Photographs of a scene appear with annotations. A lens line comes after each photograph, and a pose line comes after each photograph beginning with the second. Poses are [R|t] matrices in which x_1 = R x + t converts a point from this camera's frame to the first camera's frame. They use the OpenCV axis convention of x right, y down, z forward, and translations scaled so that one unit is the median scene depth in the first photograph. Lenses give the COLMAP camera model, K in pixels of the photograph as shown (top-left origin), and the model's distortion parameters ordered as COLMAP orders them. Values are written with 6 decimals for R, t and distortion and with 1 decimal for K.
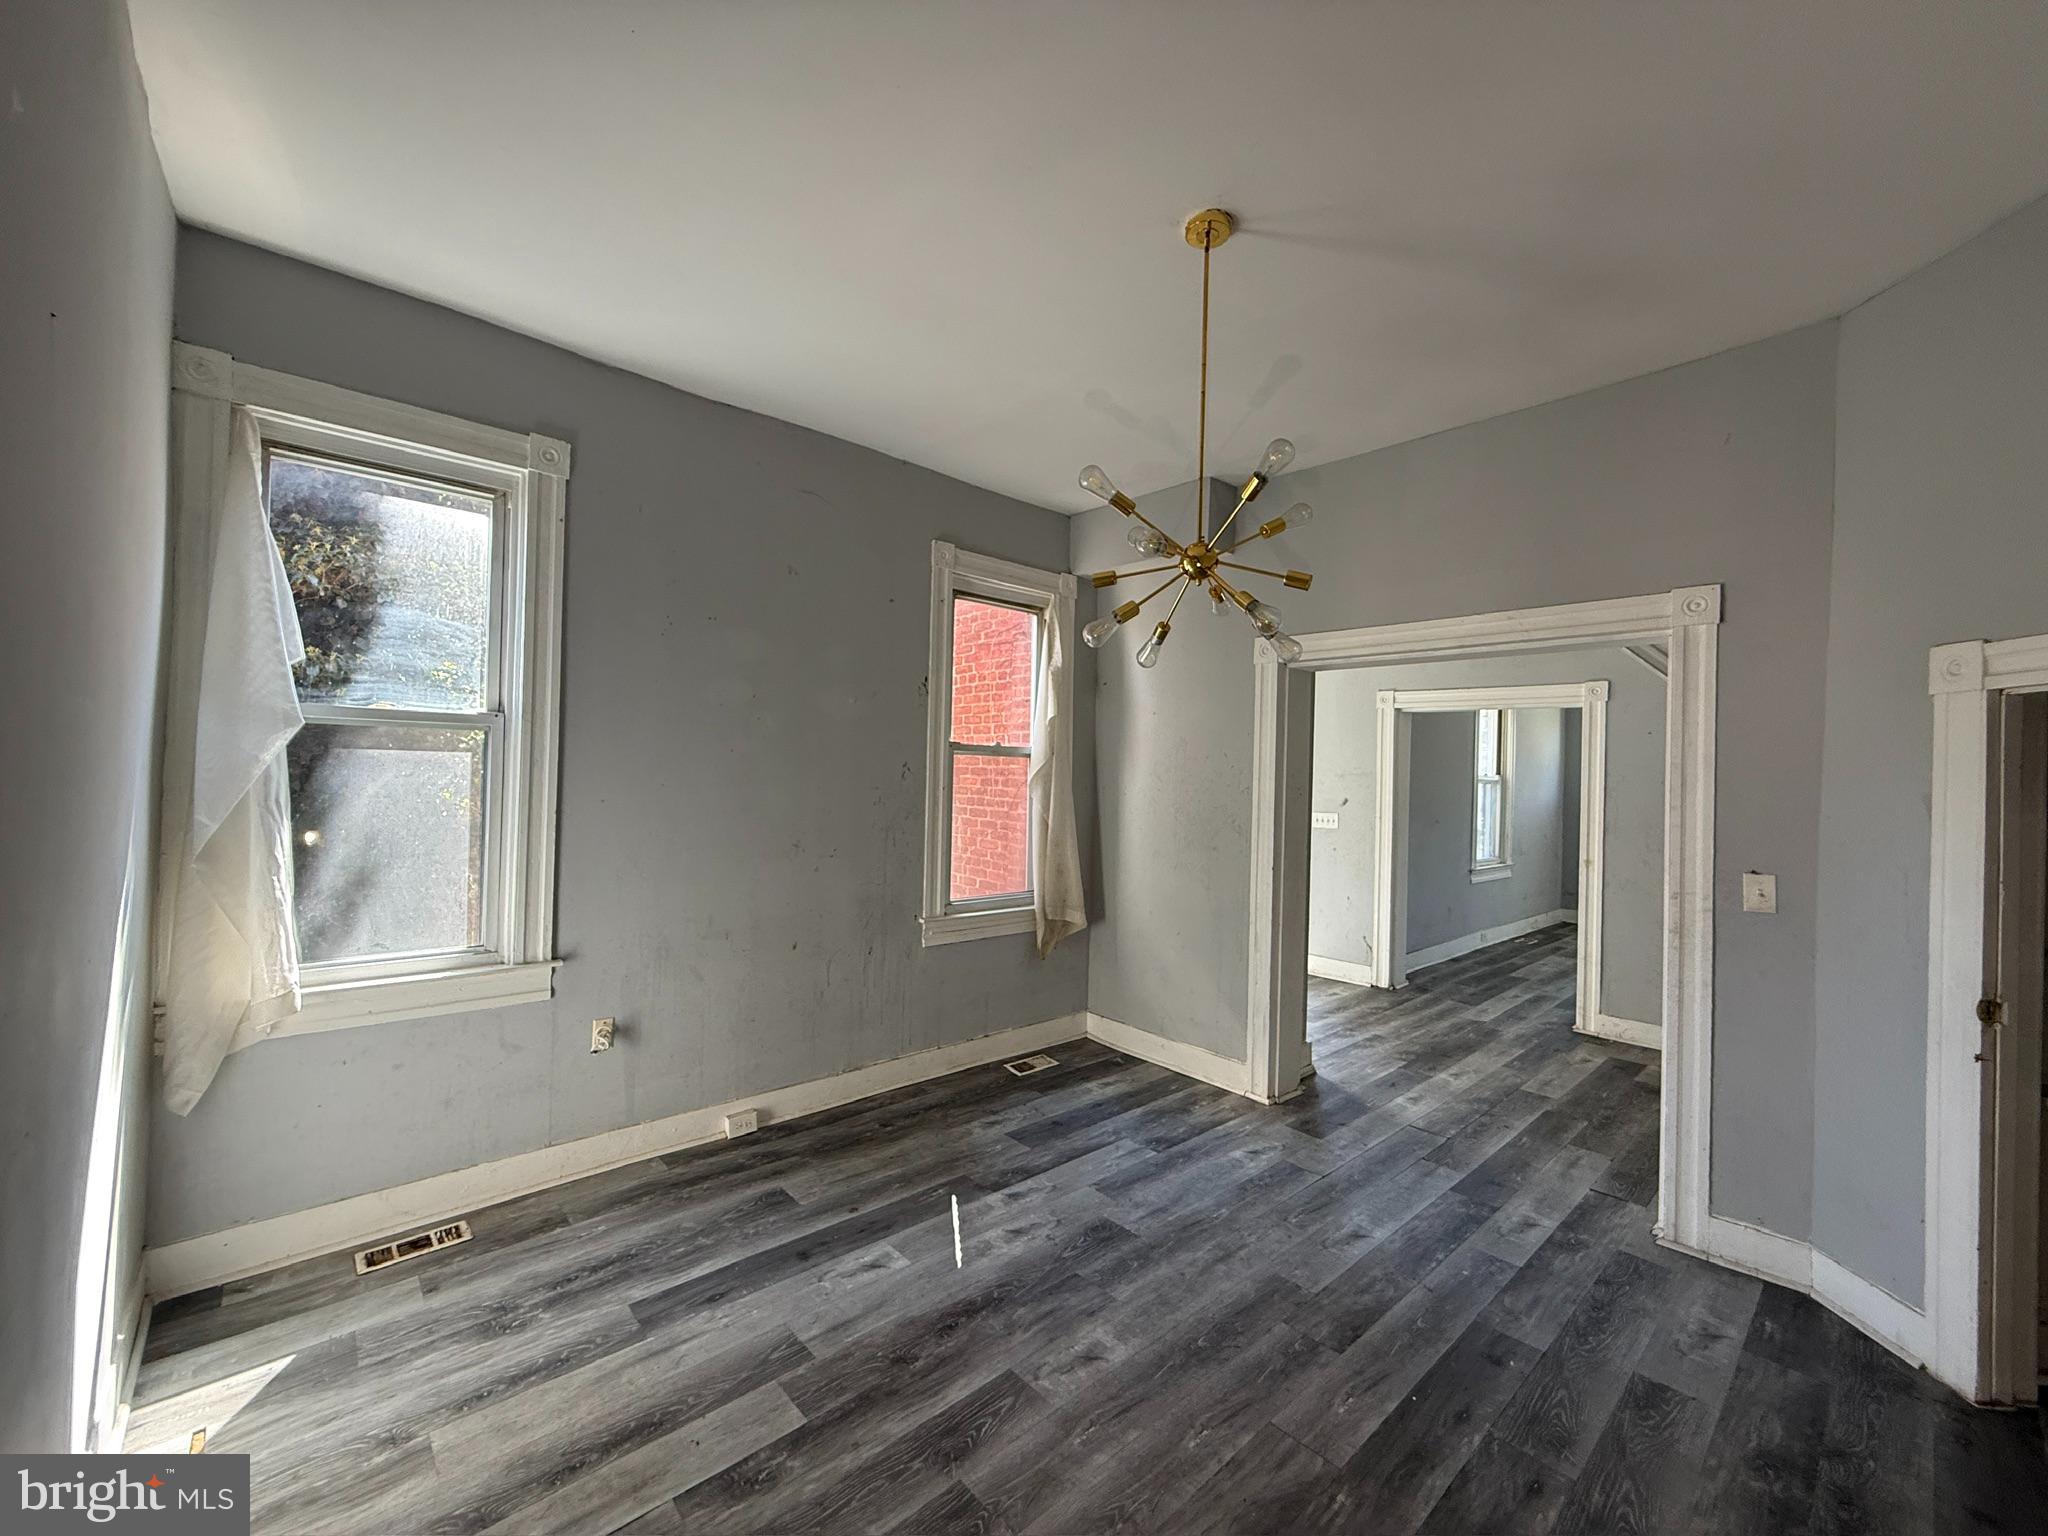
lens RADIAL K [[819.7, 0, 1024.0], [0, 819.7, 768.0], [0, 0, 1]] dist [0.000966, -0.000004]
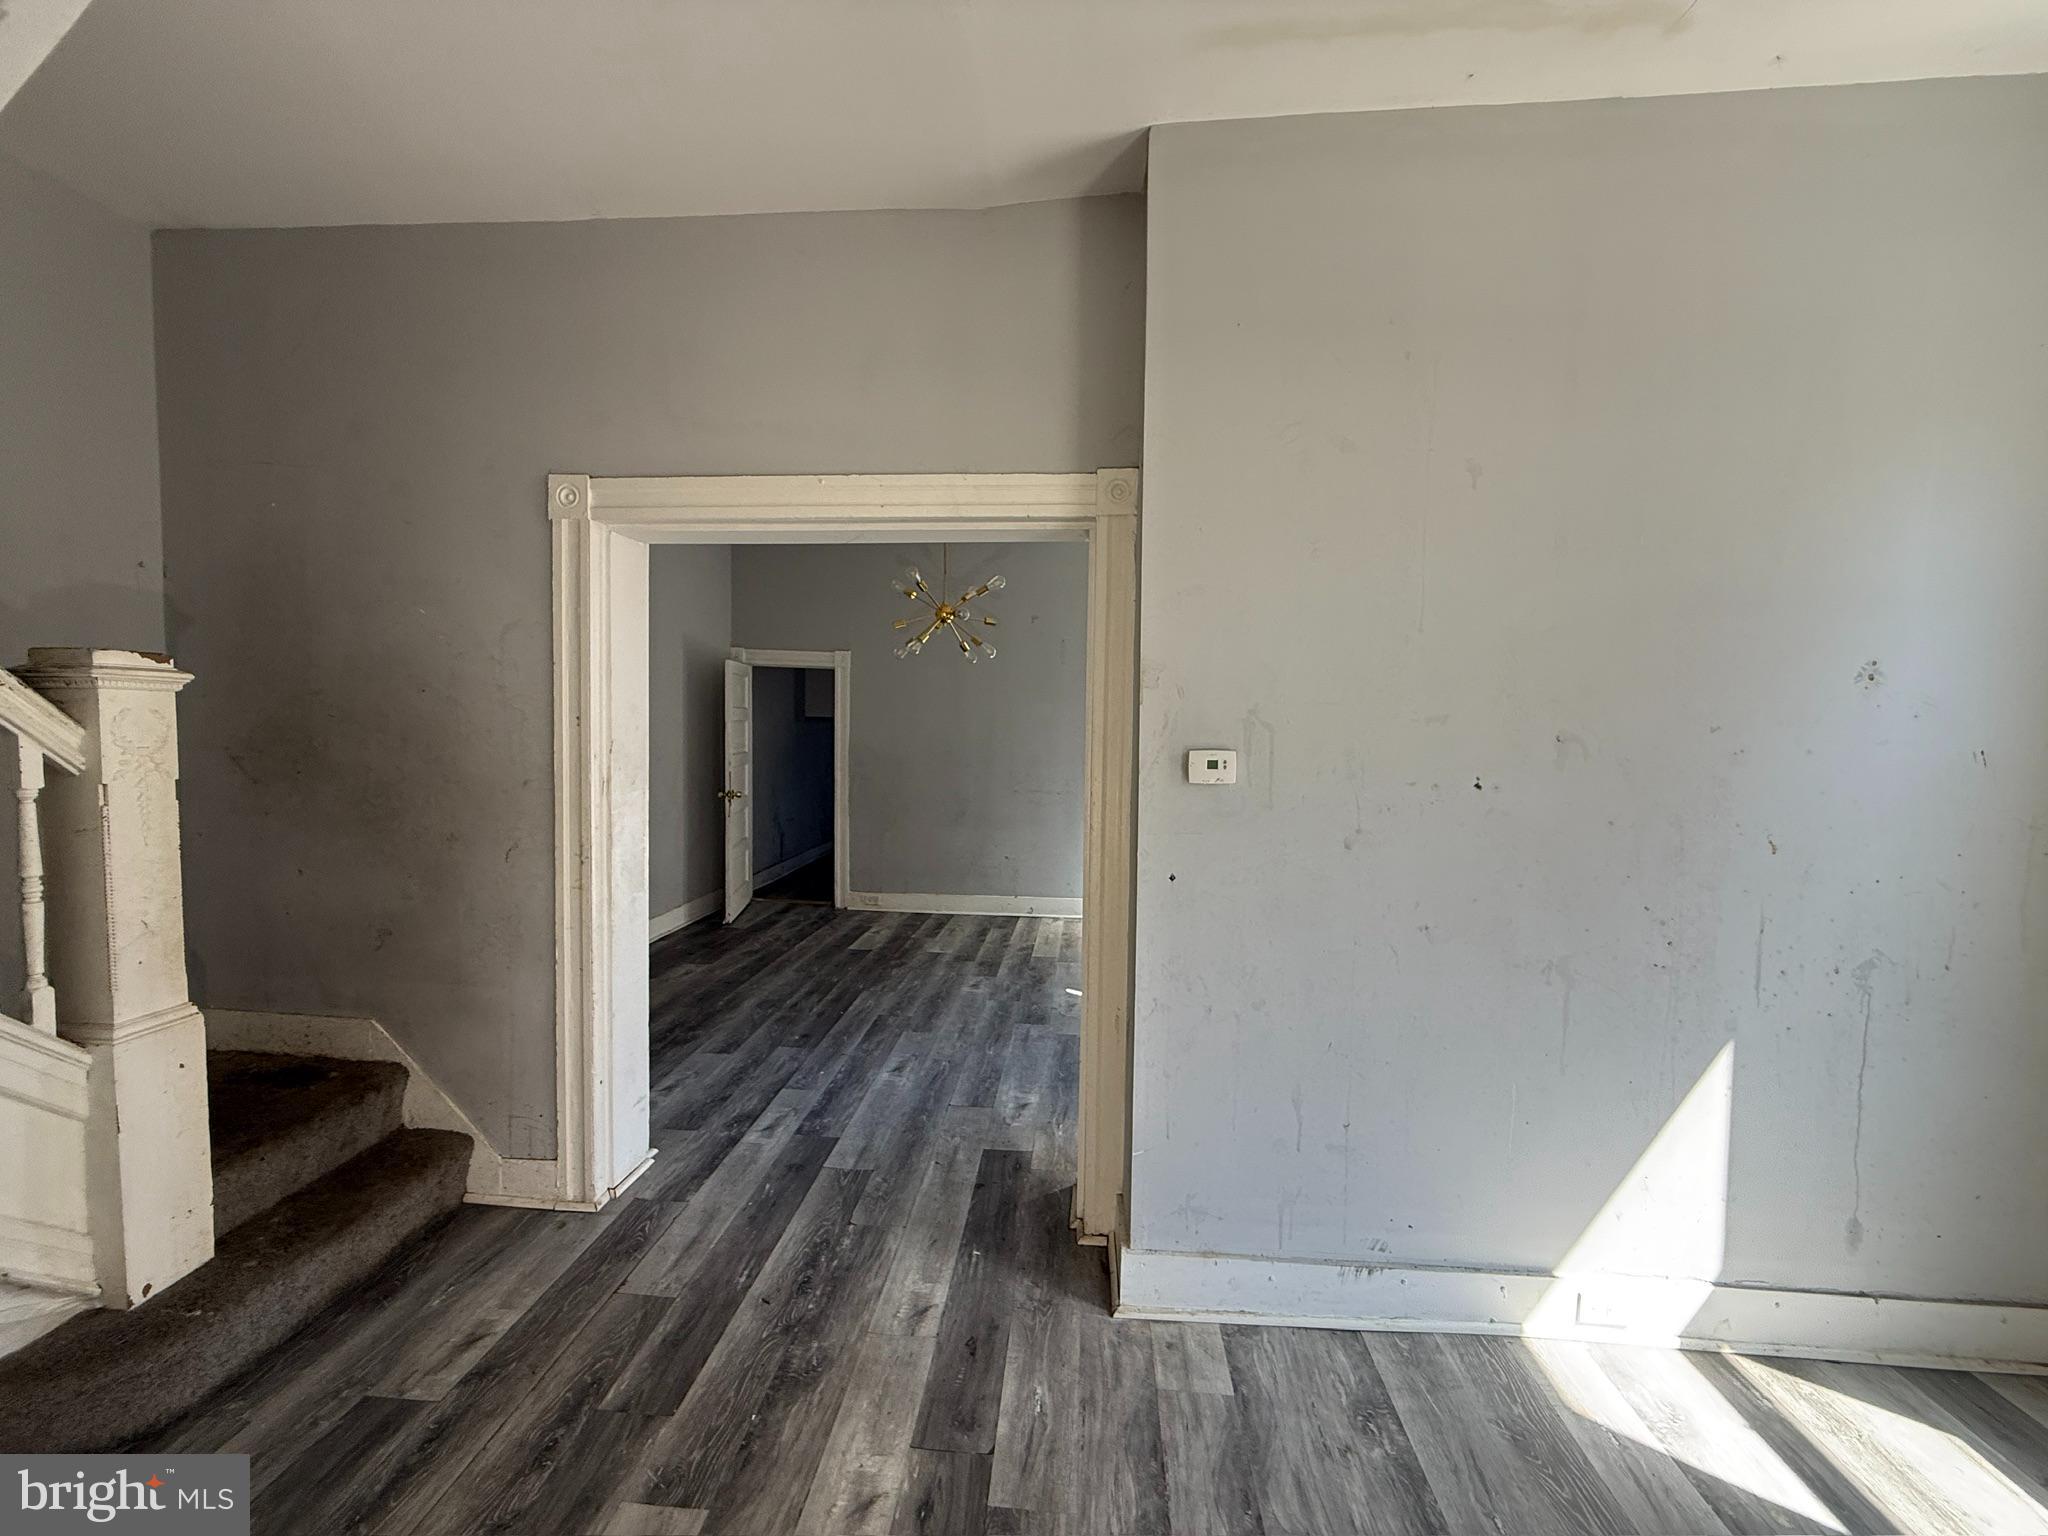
lens RADIAL K [[818.3, 0, 1017.7], [0, 818.3, 767.3], [0, 0, 1]] dist [0.000188, -0.000452]
pose [[-0.734397, -0.002967, -0.678714, 1.171770], [-0.029677, 0.999174, 0.027745, 0.057280], [0.678071, 0.040518, -0.733879, 2.104379]]
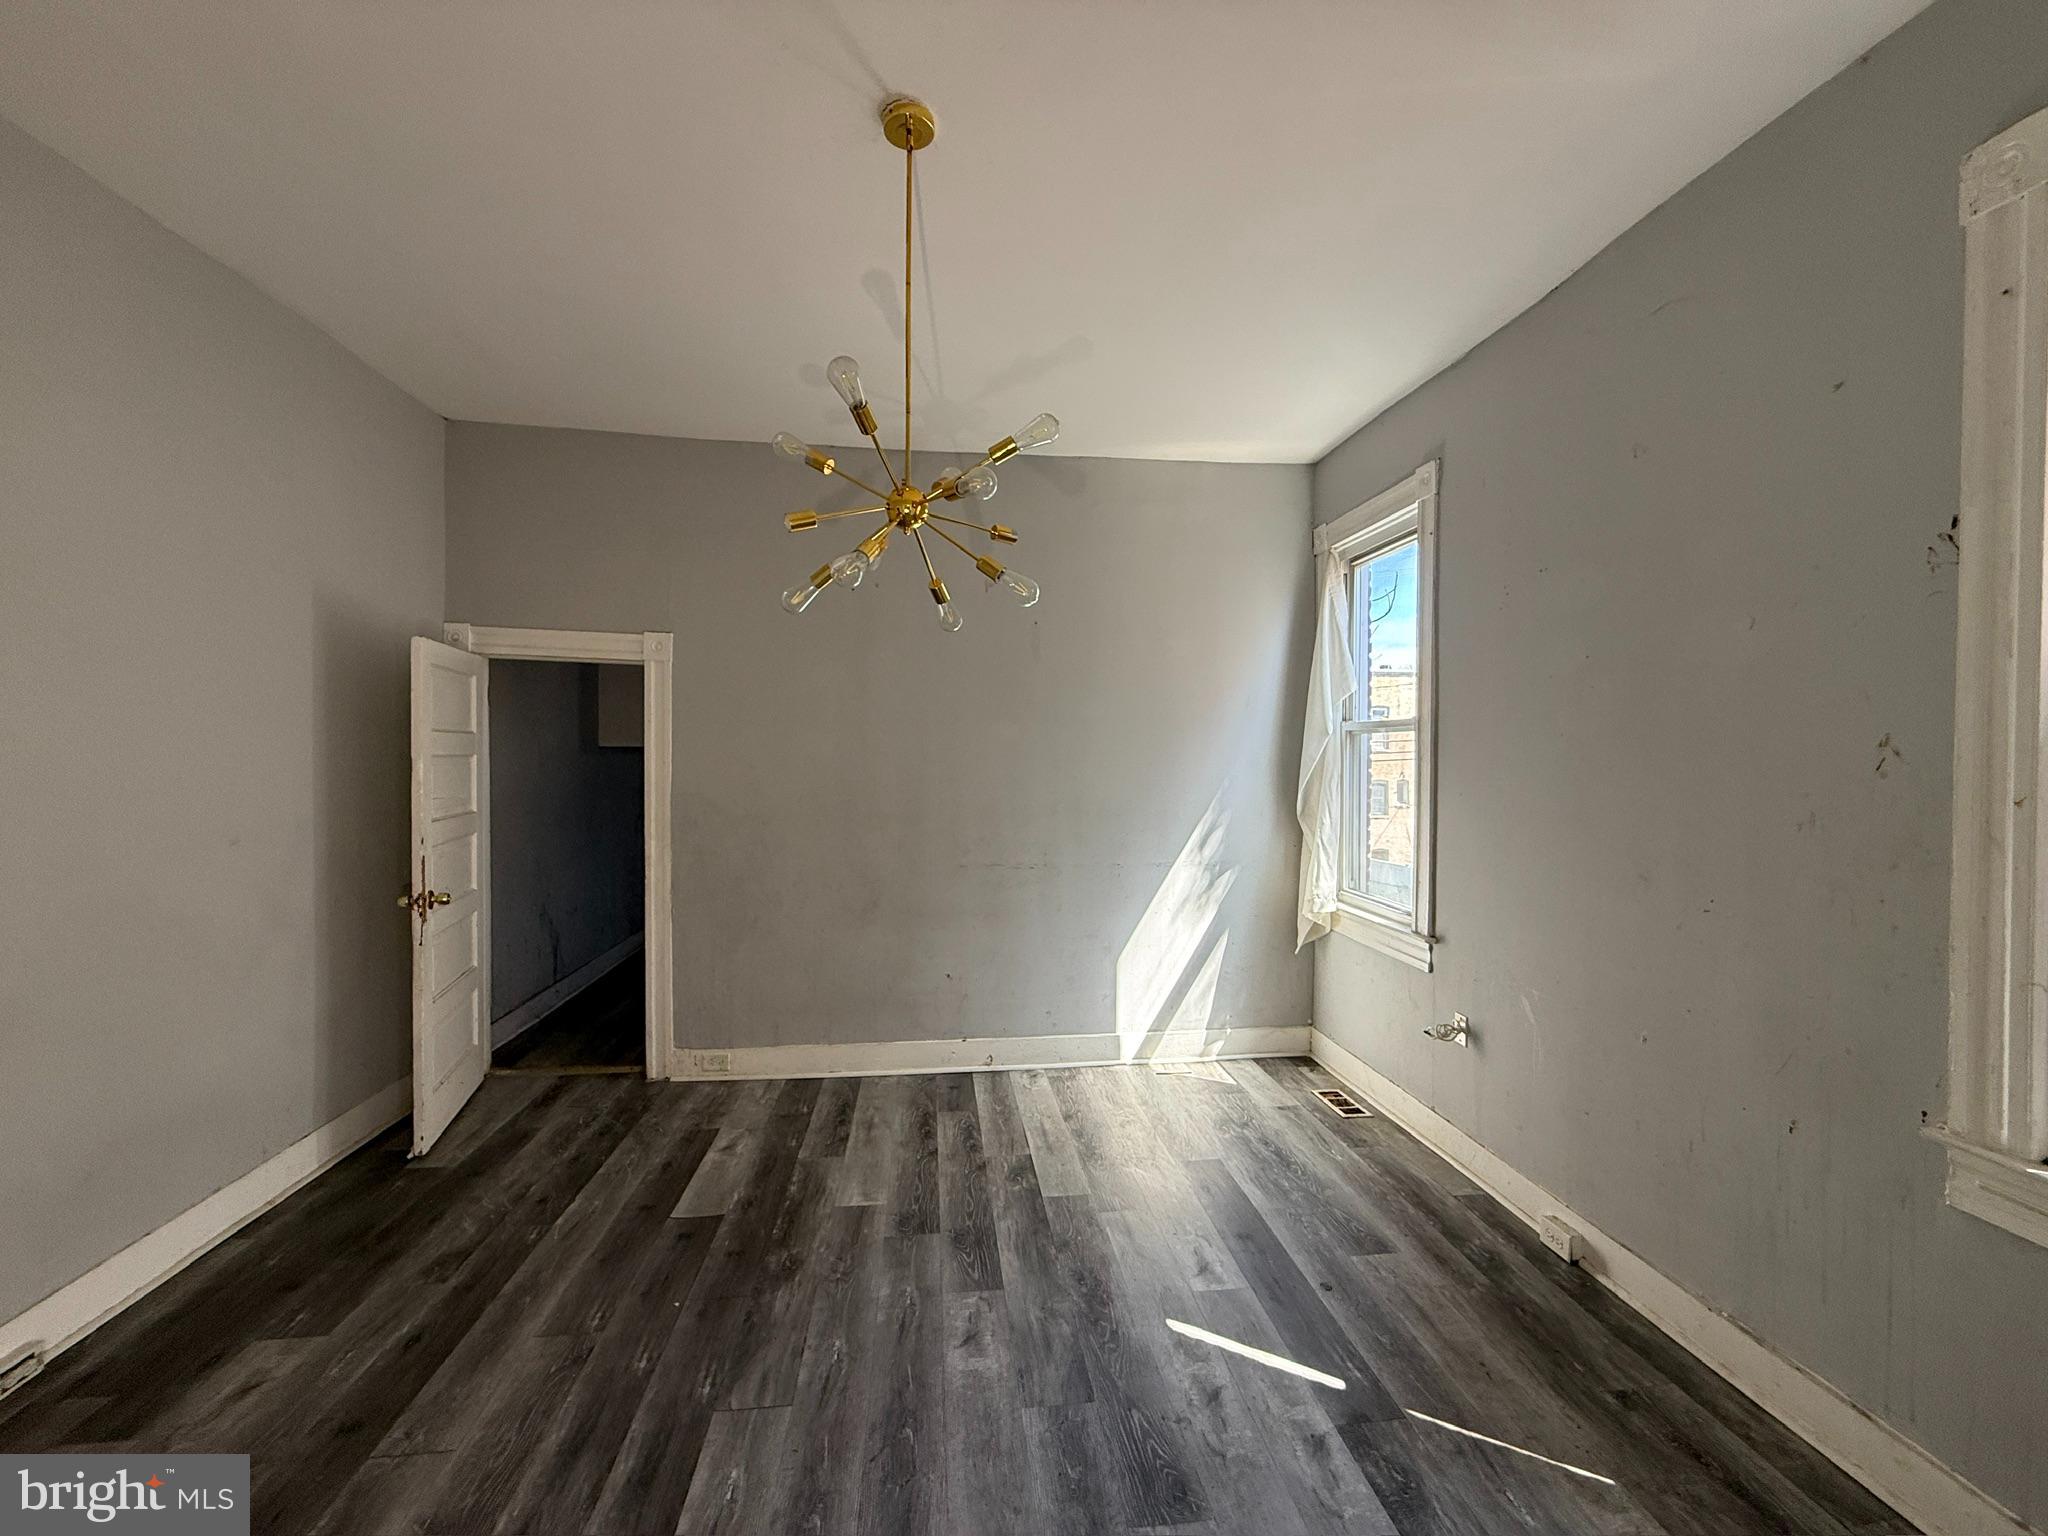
lens RADIAL K [[818.3, 0, 1017.7], [0, 818.3, 767.3], [0, 0, 1]] dist [0.000188, -0.000452]
pose [[-0.586289, -0.017579, -0.809911, 0.680071], [-0.016312, 0.999818, -0.009893, 0.030009], [0.809937, 0.007411, -0.586470, 1.282583]]
